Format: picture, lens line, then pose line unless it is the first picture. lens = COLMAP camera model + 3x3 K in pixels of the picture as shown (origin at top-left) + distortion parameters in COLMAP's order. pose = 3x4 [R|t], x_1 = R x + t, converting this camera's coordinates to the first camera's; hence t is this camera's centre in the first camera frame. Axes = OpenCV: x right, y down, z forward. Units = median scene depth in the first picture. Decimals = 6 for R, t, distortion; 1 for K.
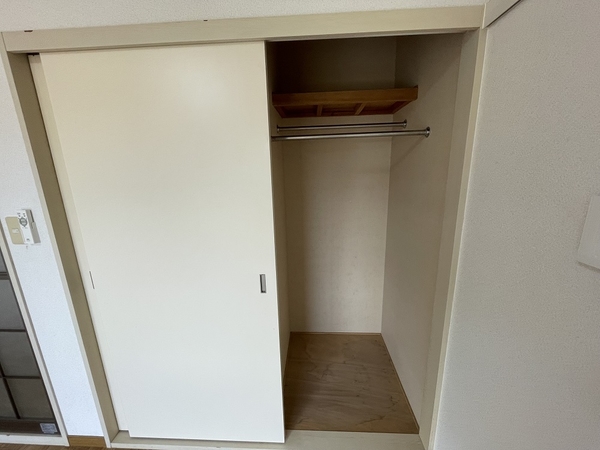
lens RADIAL K [[240.9, 0, 330.0], [0, 240.9, 226.8], [0, 0, 1]] dist [-0.001301, -0.000292]
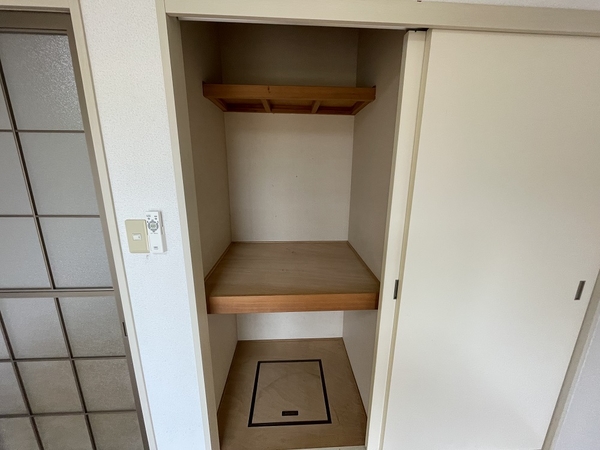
lens RADIAL K [[240.9, 0, 299.4], [0, 240.9, 224.4], [0, 0, 1]] dist [-0.001301, -0.000292]
pose [[0.989989, -0.002679, 0.141117, -0.831020], [0.001538, 0.999965, 0.008195, -0.029541], [-0.141134, -0.007896, 0.989959, 0.112839]]
